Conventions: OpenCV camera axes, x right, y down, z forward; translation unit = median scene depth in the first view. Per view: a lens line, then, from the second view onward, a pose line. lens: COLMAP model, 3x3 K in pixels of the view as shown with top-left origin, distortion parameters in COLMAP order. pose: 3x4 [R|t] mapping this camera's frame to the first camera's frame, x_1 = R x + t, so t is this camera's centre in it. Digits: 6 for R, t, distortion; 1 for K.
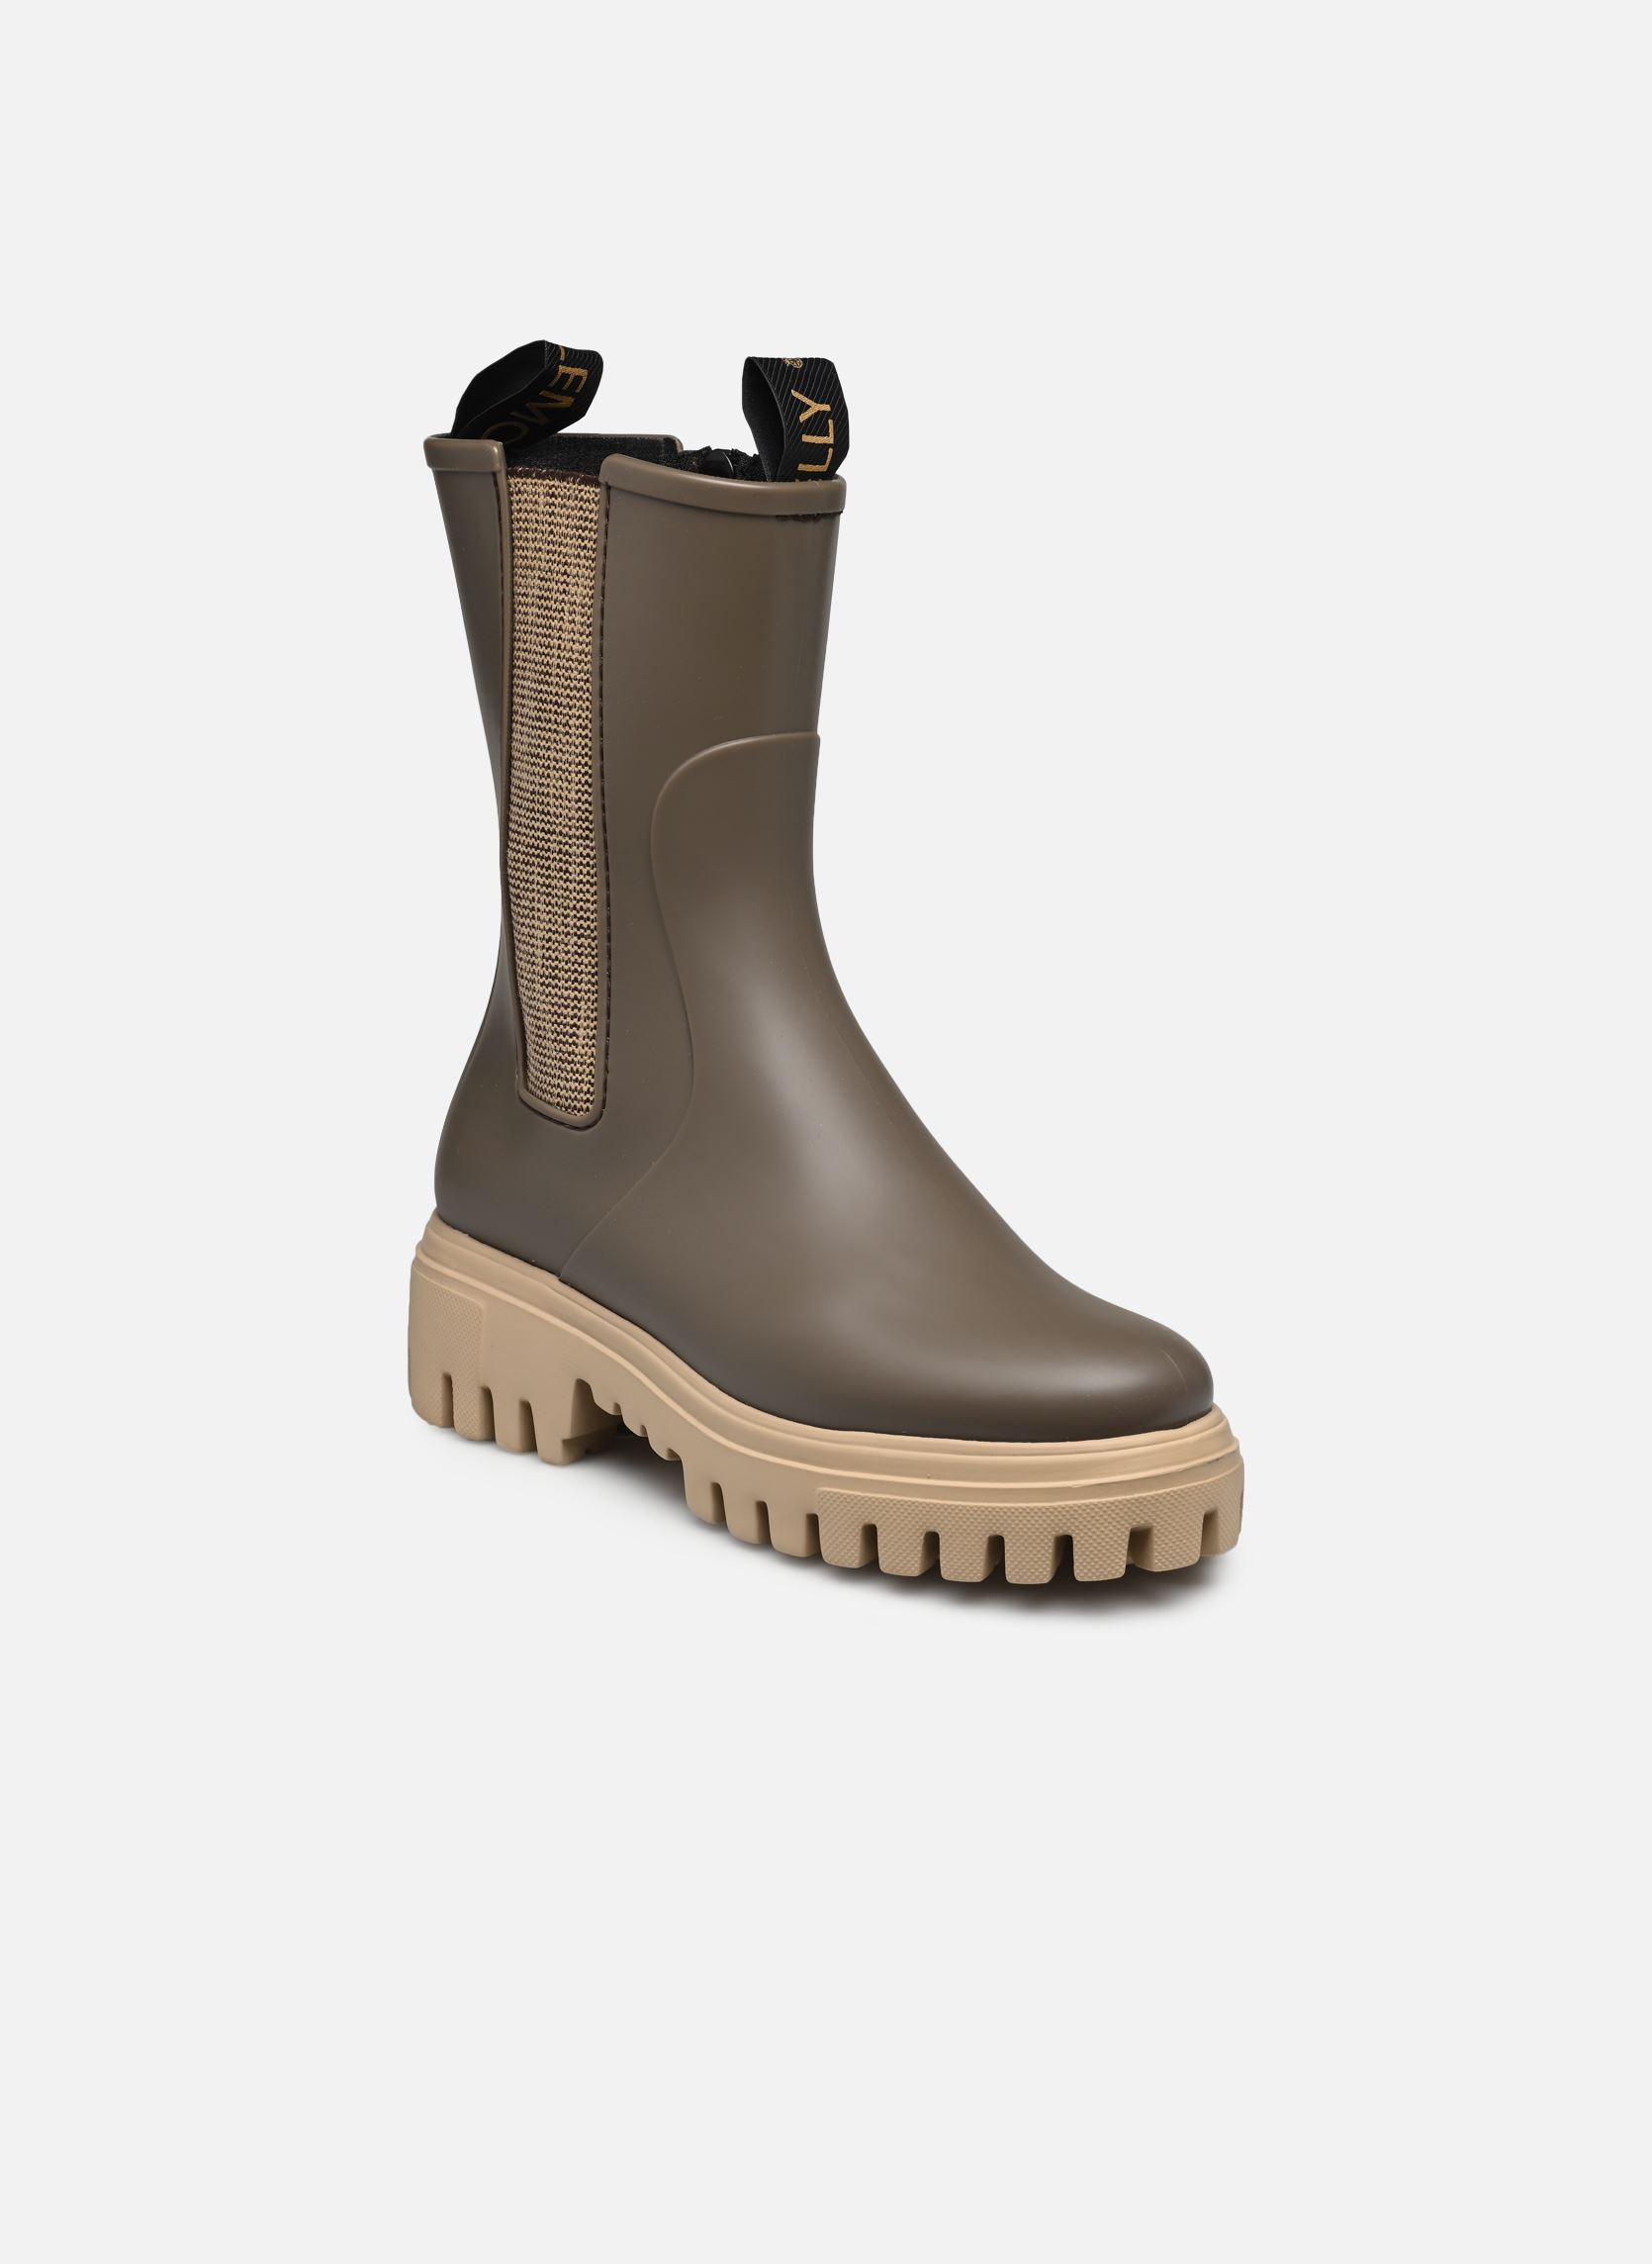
lens RADIAL K [[7294.0, 0, 830.1], [0, 7294.0, 1145.7], [0, 0, 1]] dist [1.170721, 0.000000]
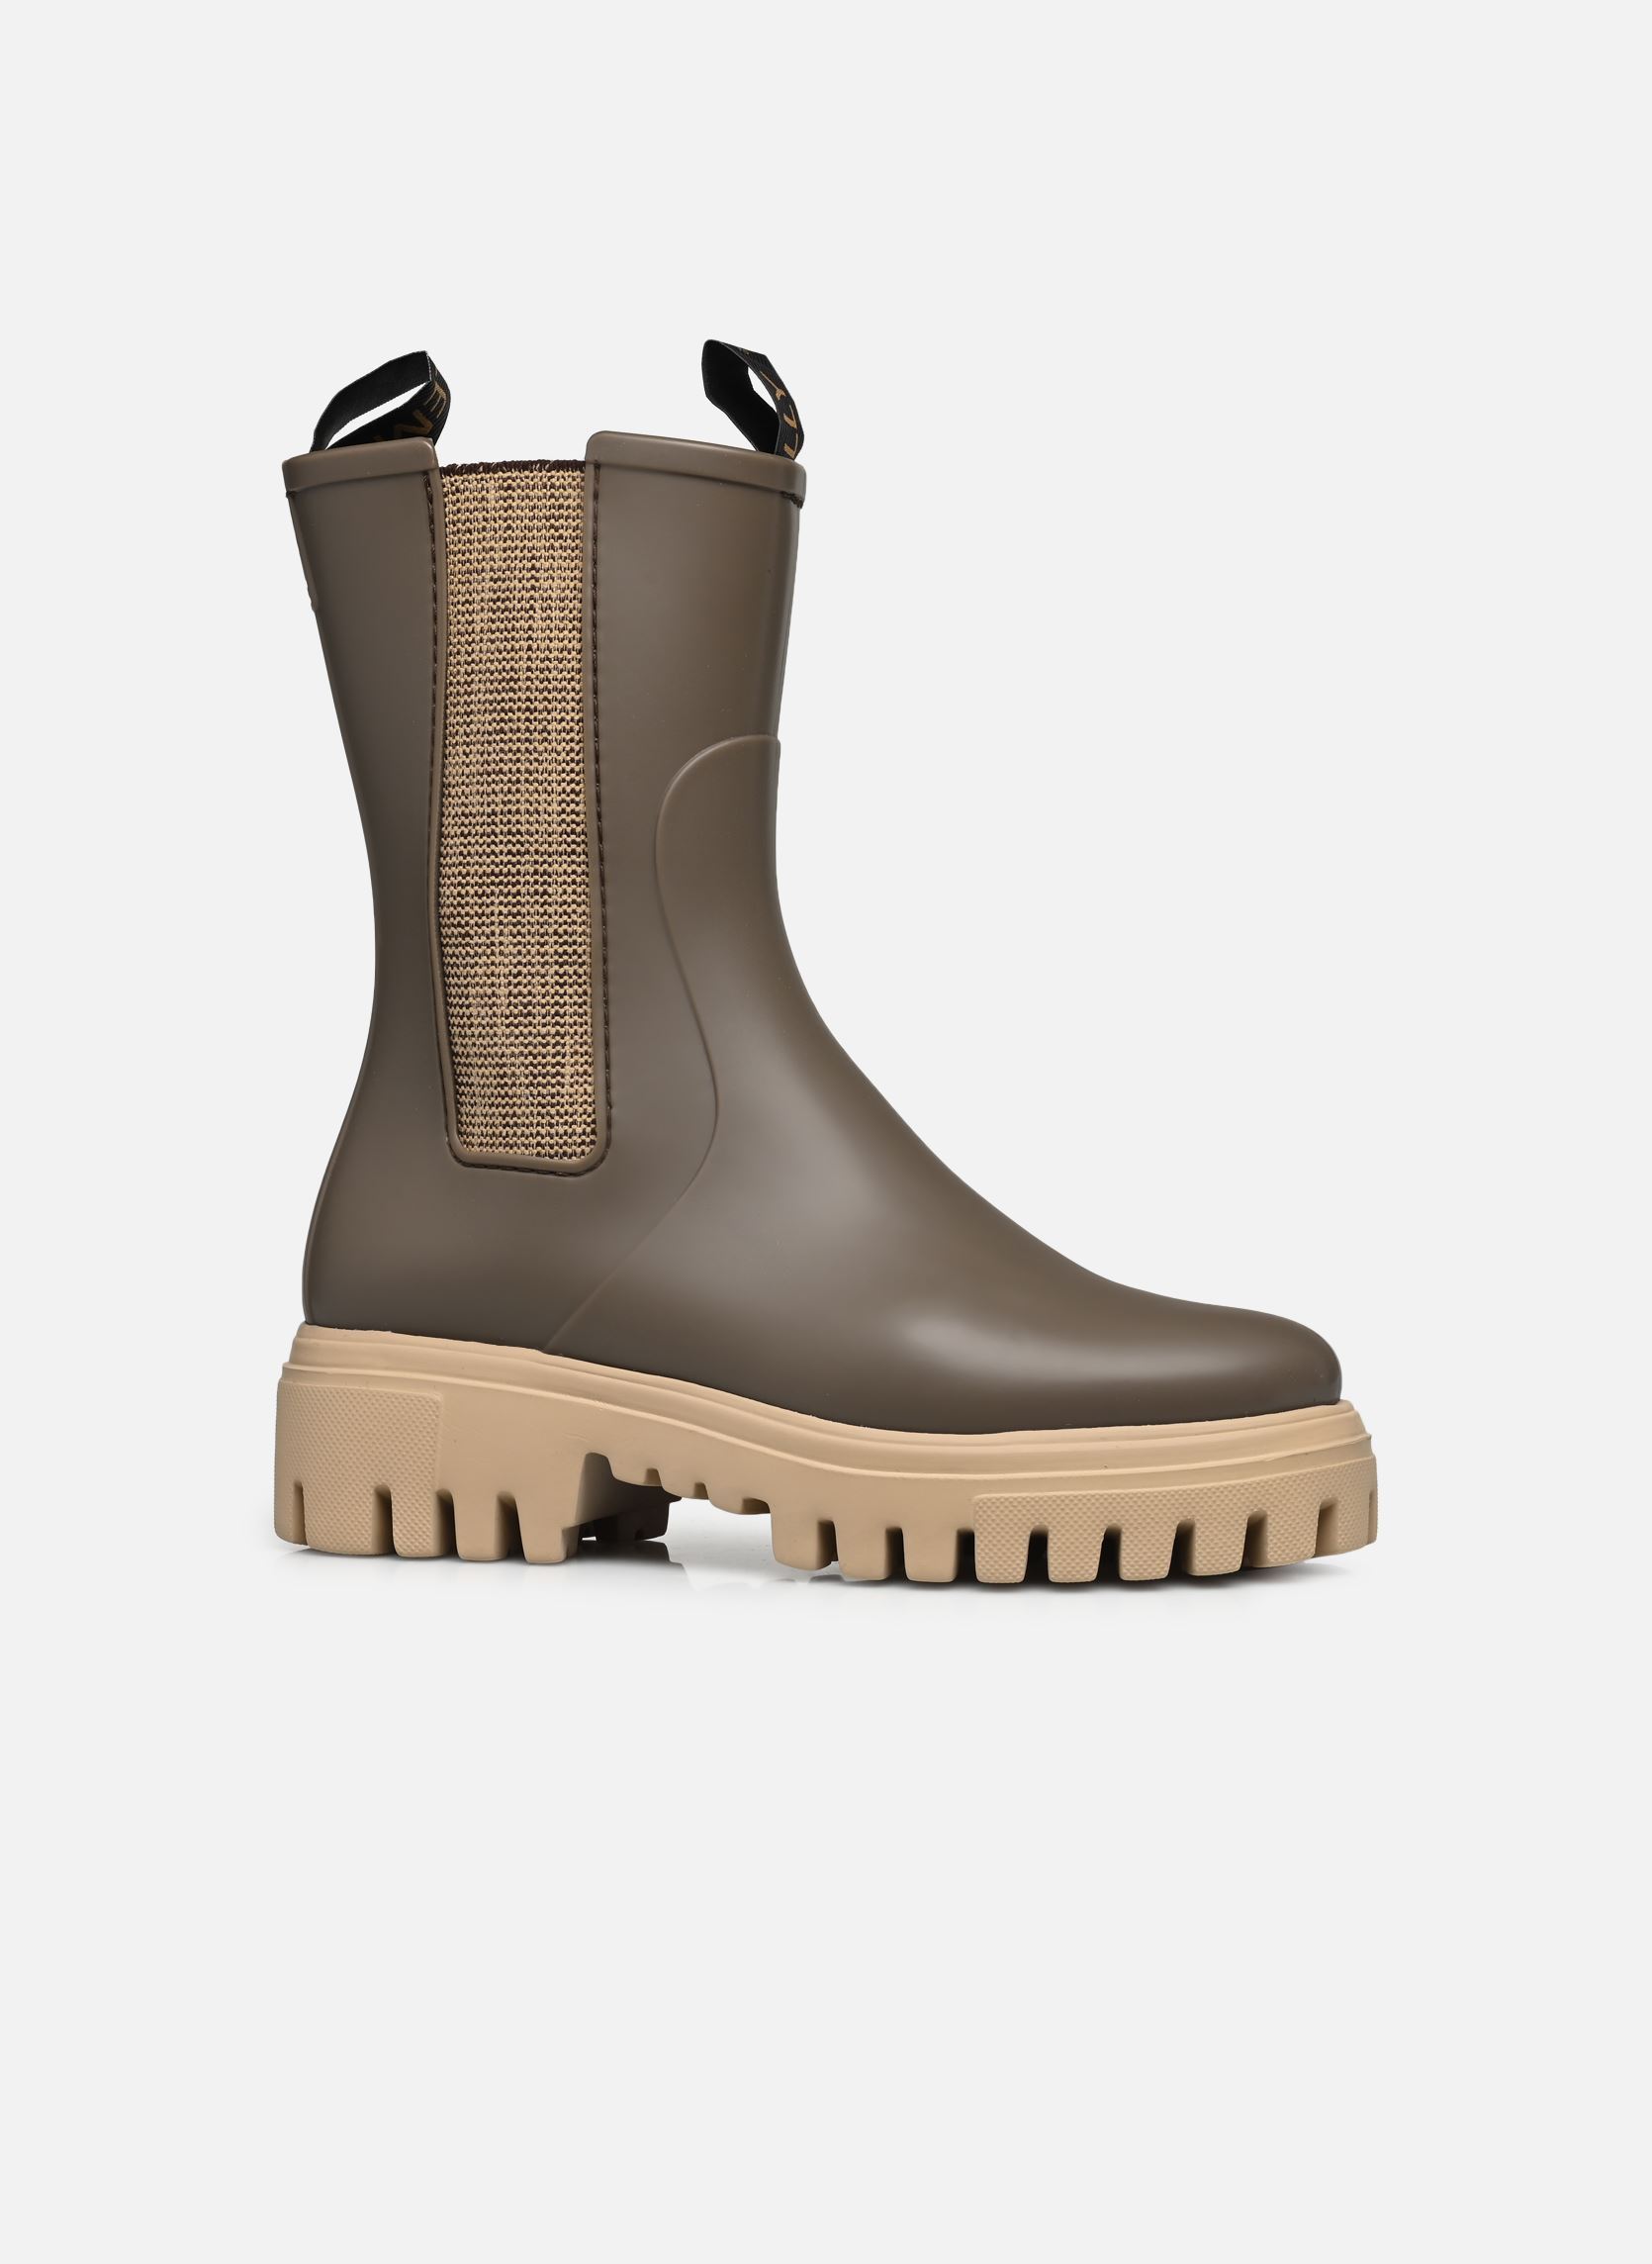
lens RADIAL K [[7294.0, 0, 820.2], [0, 7294.0, 1123.9], [0, 0, 1]] dist [1.170721, 0.000000]
pose [[0.871320, -0.035018, 0.489463, -0.456790], [0.124470, 0.980601, -0.151421, 0.134229], [-0.474666, 0.192860, 0.858777, 0.202357]]
